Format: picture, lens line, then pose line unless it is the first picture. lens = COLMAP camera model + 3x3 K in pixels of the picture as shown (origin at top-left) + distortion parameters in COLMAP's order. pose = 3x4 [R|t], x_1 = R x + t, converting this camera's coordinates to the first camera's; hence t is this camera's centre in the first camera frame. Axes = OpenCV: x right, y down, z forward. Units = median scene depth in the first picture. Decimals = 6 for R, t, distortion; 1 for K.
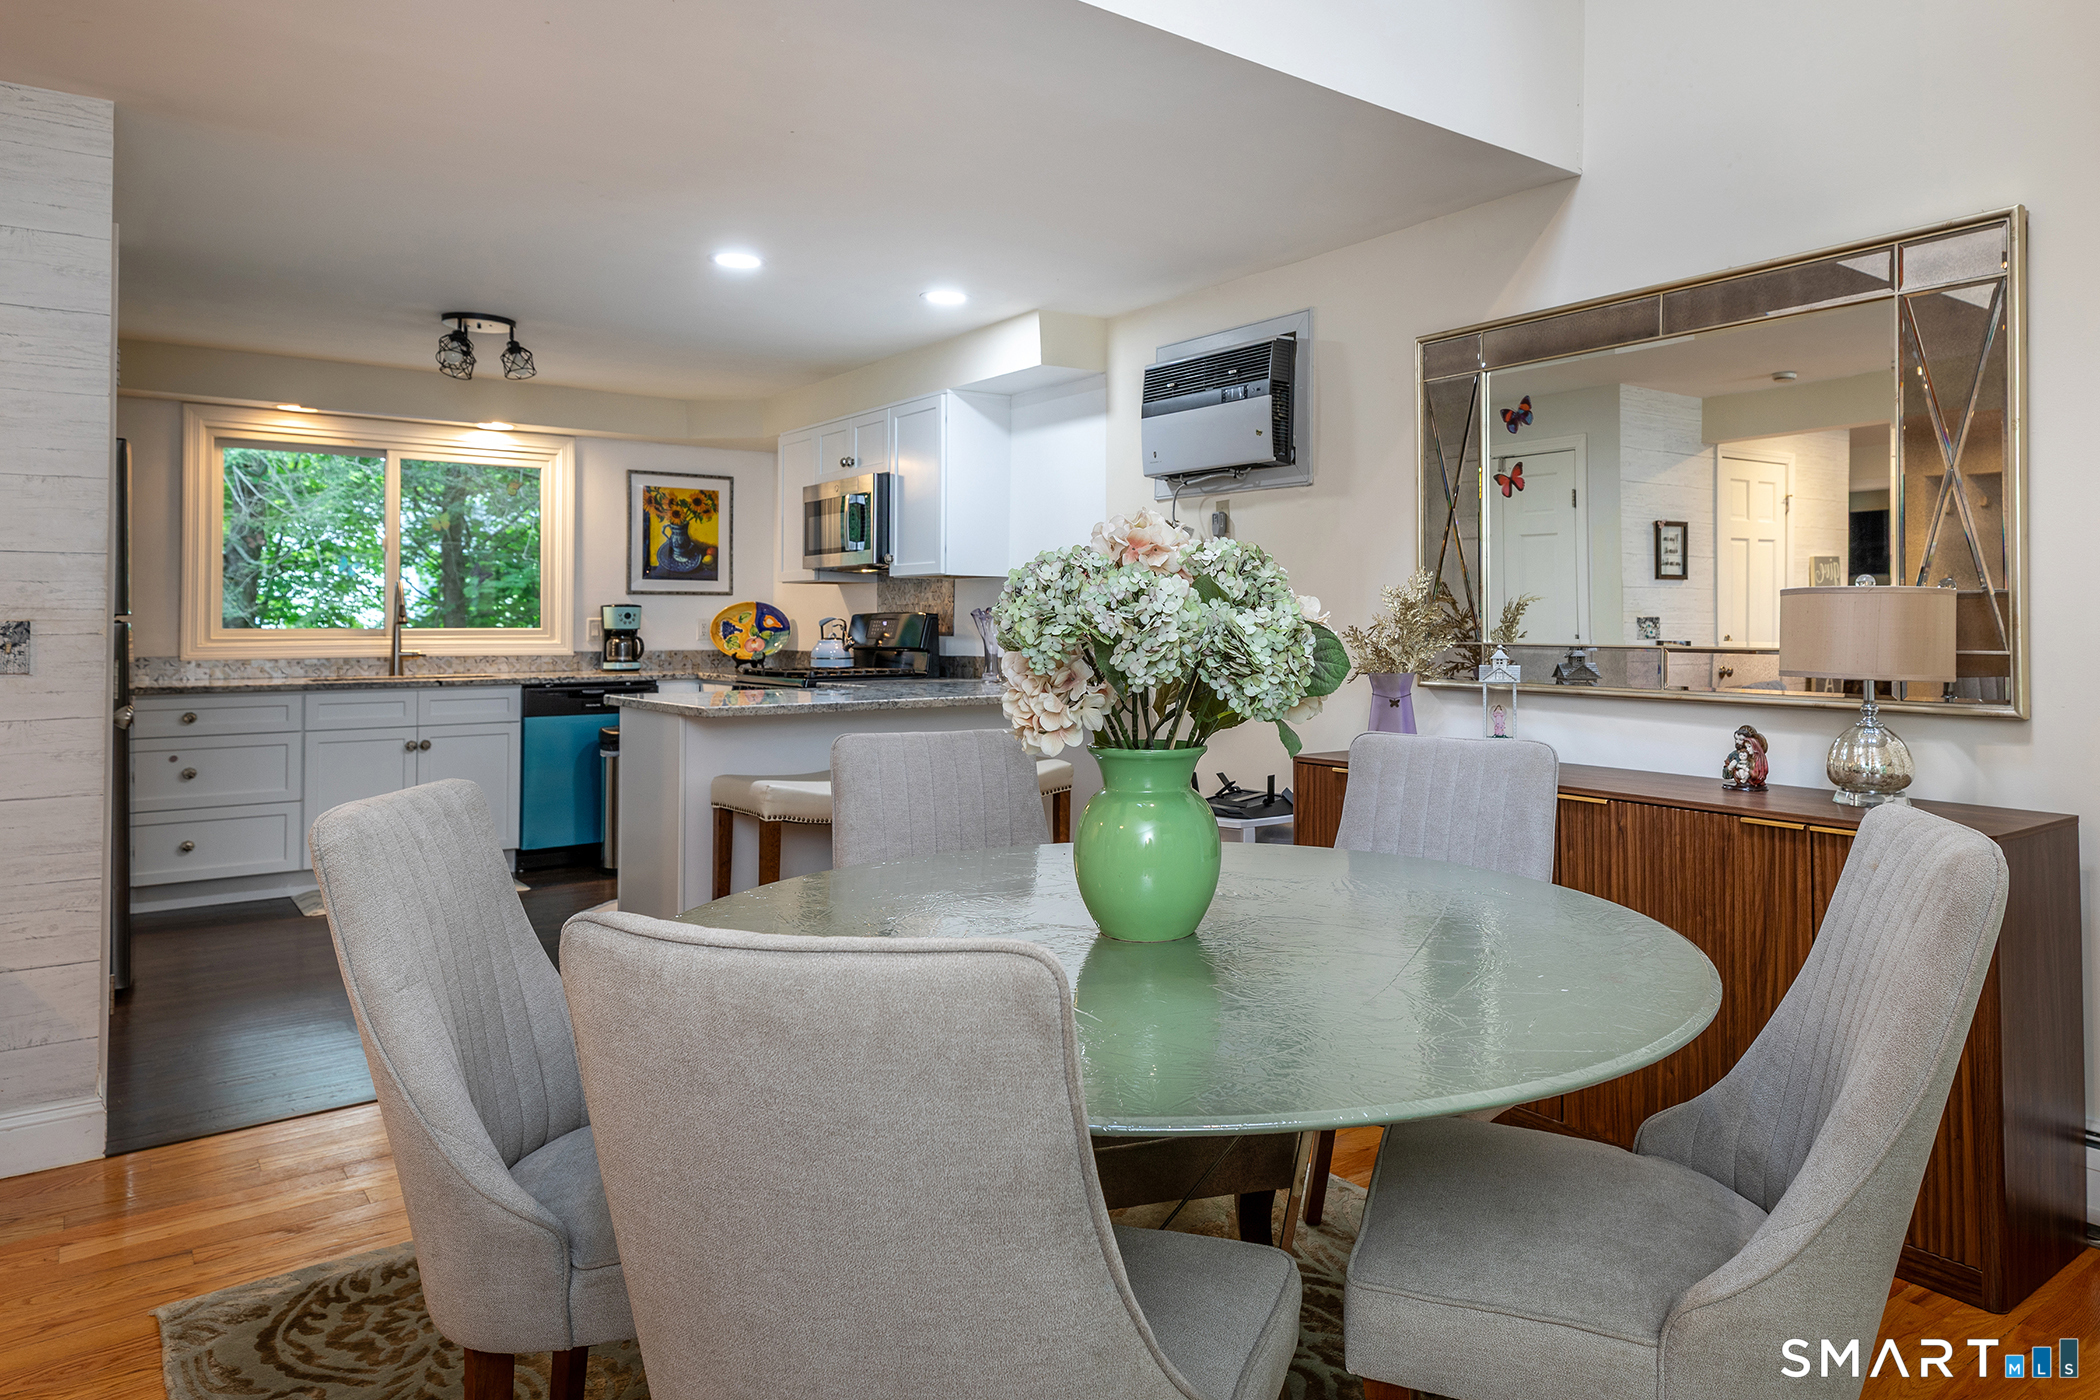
lens RADIAL K [[1281.7, 0, 1173.2], [0, 1281.7, 601.9], [0, 0, 1]] dist [0.023777, -0.010031]
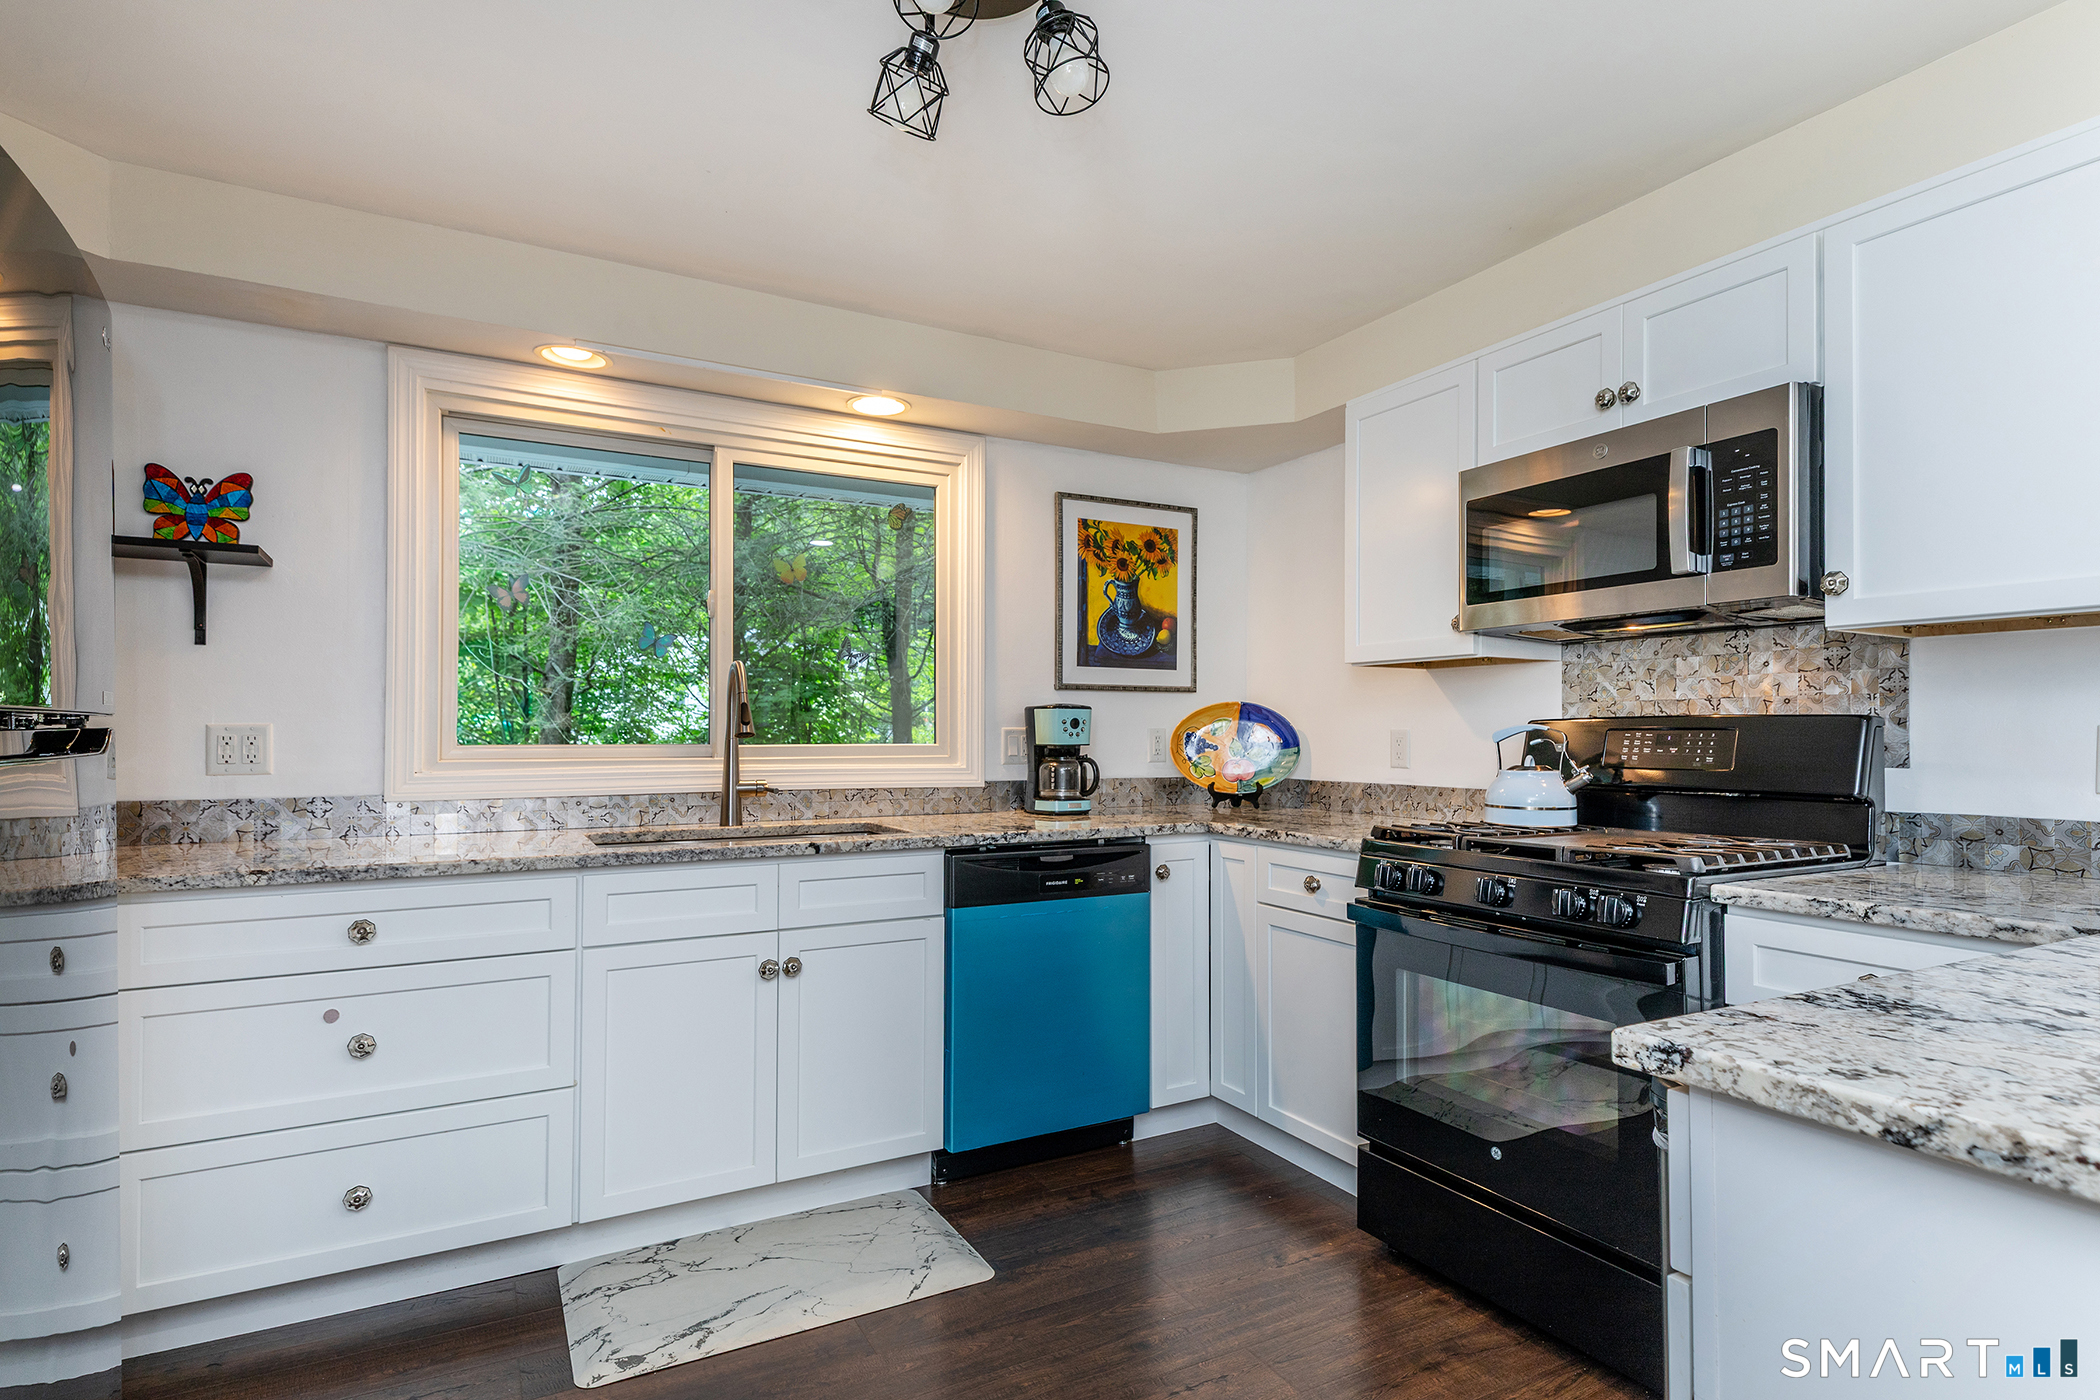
lens RADIAL K [[1100.6, 0, 1113.3], [0, 1100.6, 721.1], [0, 0, 1]] dist [0.021506, -0.001457]
pose [[0.985990, -0.000772, -0.166800, -0.318978], [0.001414, 0.999992, 0.003729, 0.007719], [0.166796, -0.003913, 0.985984, 0.491620]]
